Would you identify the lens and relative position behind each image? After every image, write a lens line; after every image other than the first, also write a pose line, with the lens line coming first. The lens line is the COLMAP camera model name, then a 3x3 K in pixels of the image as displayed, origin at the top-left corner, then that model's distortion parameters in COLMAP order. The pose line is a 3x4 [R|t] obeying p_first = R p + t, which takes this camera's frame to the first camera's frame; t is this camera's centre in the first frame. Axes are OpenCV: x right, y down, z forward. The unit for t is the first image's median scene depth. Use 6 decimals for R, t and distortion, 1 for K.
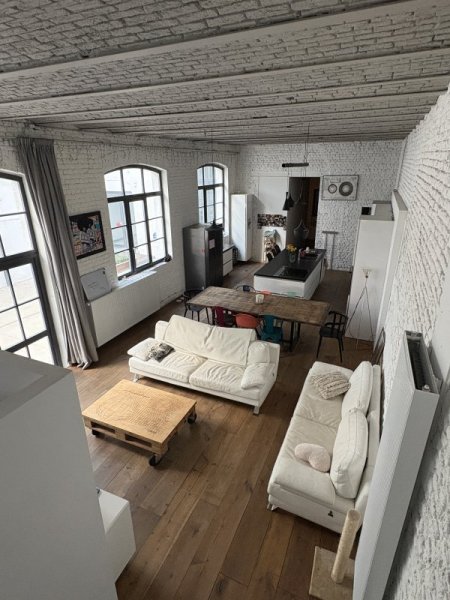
lens RADIAL K [[342.9, 0, 226.7], [0, 342.9, 300.8], [0, 0, 1]] dist [-0.007099, -0.001171]
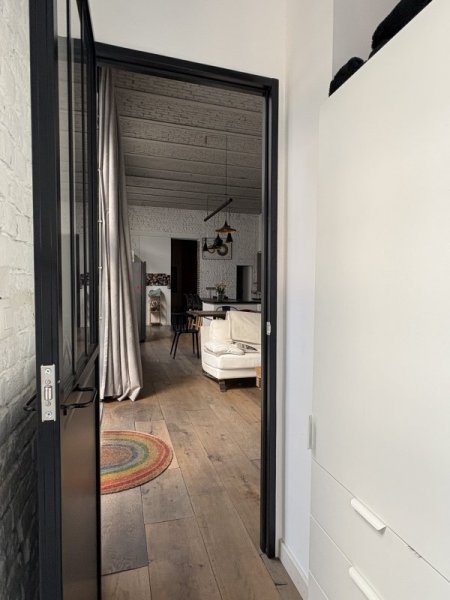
lens RADIAL K [[342.9, 0, 231.1], [0, 342.9, 304.0], [0, 0, 1]] dist [-0.007099, -0.001171]
pose [[0.748687, -0.014202, 0.662772, -0.641012], [0.231761, 0.942290, -0.241612, 0.209242], [-0.621092, 0.334496, 0.708771, 0.369679]]
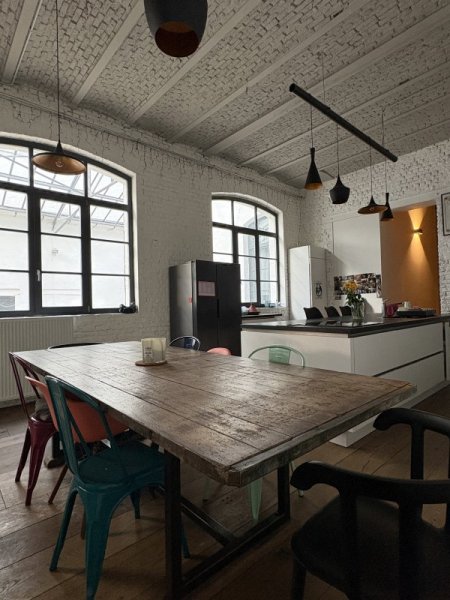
lens RADIAL K [[323.3, 0, 227.4], [0, 323.3, 298.4], [0, 0, 1]] dist [-0.005445, -0.001324]
pose [[0.908471, -0.025273, -0.417183, 0.295596], [-0.137510, 0.924524, -0.355453, 0.048774], [0.394679, 0.380285, 0.836428, 0.793431]]
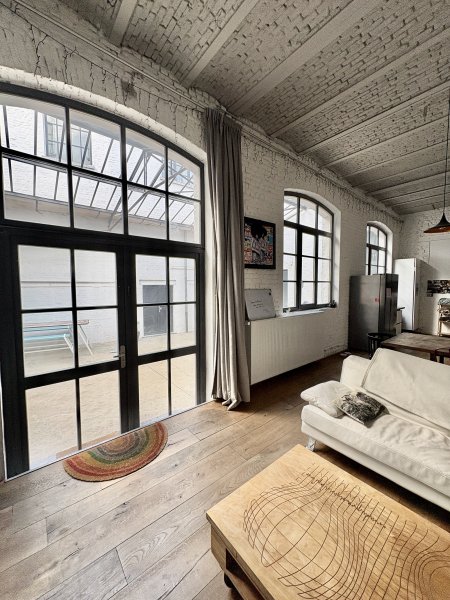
lens RADIAL K [[239.0, 0, 226.5], [0, 239.0, 298.7], [0, 0, 1]] dist [0.003009, -0.000472]
pose [[0.896164, 0.032882, -0.442503, -0.195919], [-0.170866, 0.945921, -0.275749, 0.111743], [0.409506, 0.322725, 0.853319, 0.463553]]
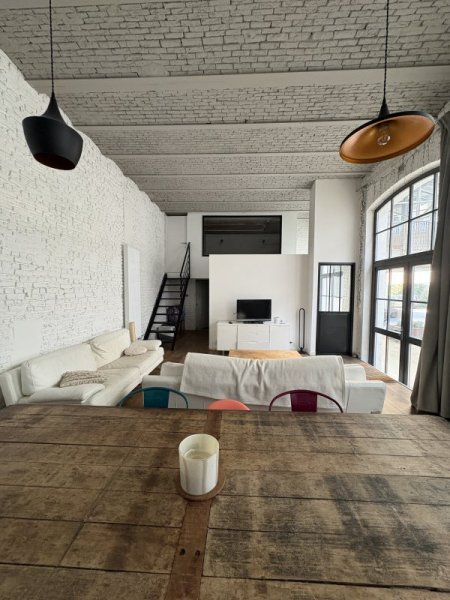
lens RADIAL K [[239.0, 0, 225.4], [0, 239.0, 299.3], [0, 0, 1]] dist [0.003009, -0.000472]
pose [[-0.938335, 0.022724, -0.344981, 0.133262], [-0.122757, 0.910921, 0.393895, -0.155246], [0.323201, 0.411954, -0.851959, 1.129637]]
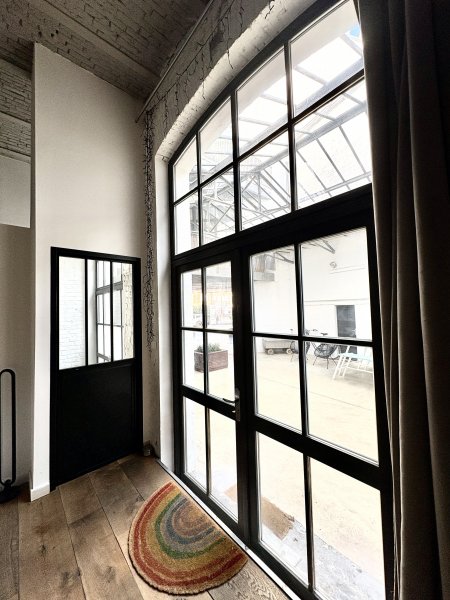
lens RADIAL K [[239.0, 0, 228.7], [0, 239.0, 300.8], [0, 0, 1]] dist [0.003009, -0.000472]
pose [[-0.405931, -0.008687, -0.913863, -0.262666], [-0.301550, 0.945226, 0.124961, -0.027750], [0.862721, 0.326301, -0.386316, 0.833021]]
